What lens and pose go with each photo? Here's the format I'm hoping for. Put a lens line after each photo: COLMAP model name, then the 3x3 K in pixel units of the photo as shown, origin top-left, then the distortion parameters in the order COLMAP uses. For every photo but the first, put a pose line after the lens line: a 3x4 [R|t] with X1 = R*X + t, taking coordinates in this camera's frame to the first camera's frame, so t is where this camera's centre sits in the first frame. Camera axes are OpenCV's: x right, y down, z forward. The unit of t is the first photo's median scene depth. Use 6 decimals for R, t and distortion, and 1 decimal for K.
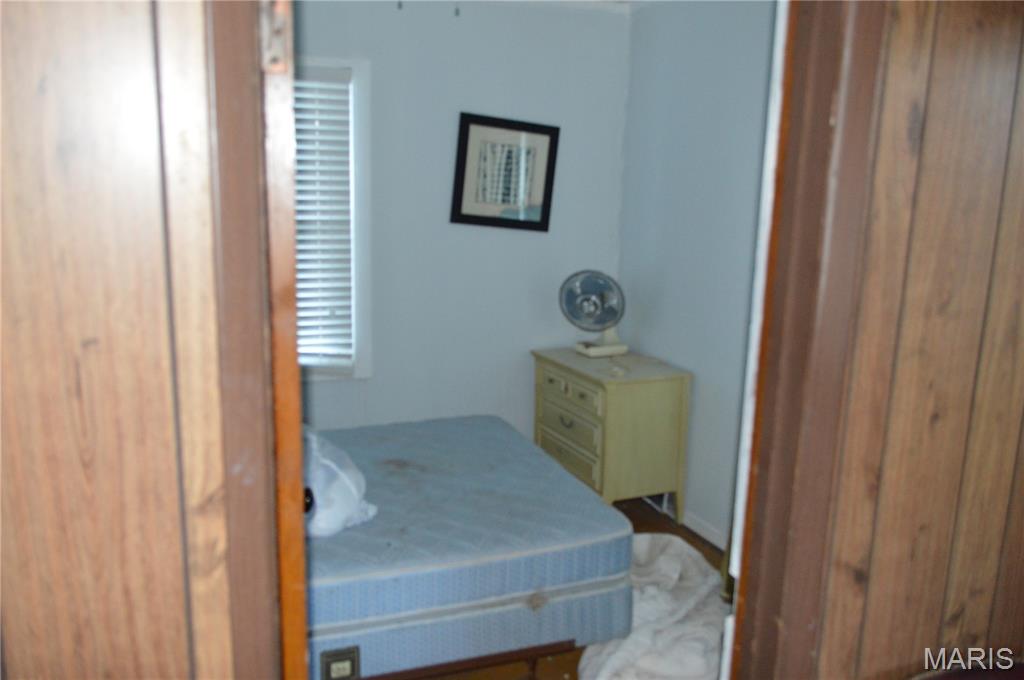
lens RADIAL K [[819.1, 0, 513.3], [0, 819.1, 339.3], [0, 0, 1]] dist [-0.002899, 0.011123]
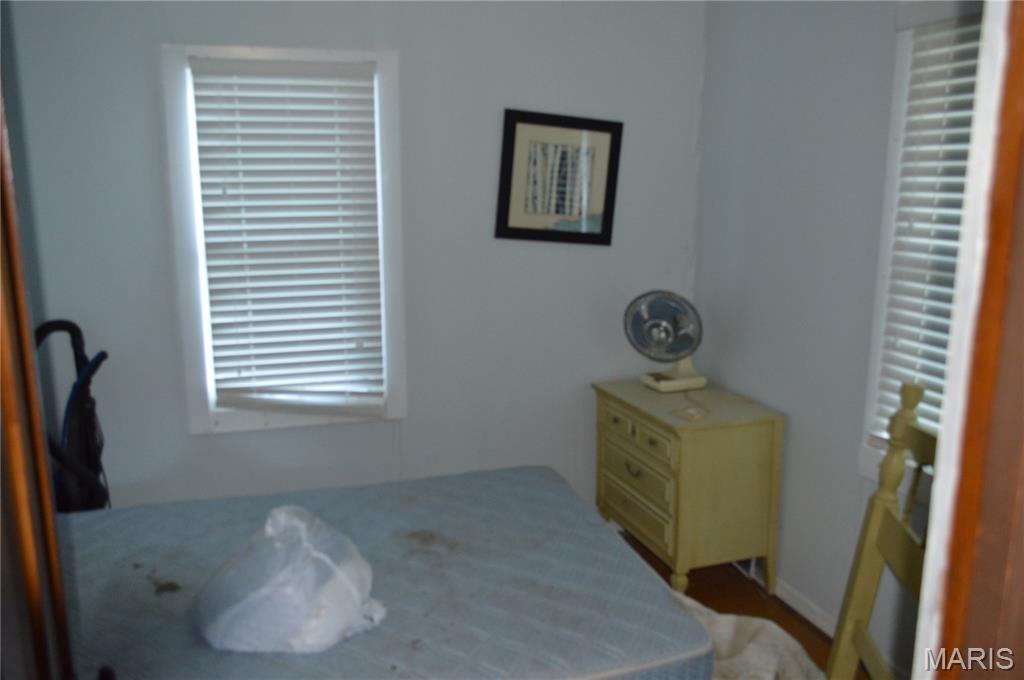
lens RADIAL K [[819.1, 0, 511.7], [0, 819.1, 343.1], [0, 0, 1]] dist [-0.002899, 0.011123]
pose [[0.995509, -0.008914, -0.094250, 0.021459], [0.009203, 0.999954, 0.002637, -0.035172], [0.094222, -0.003492, 0.995545, 0.149791]]
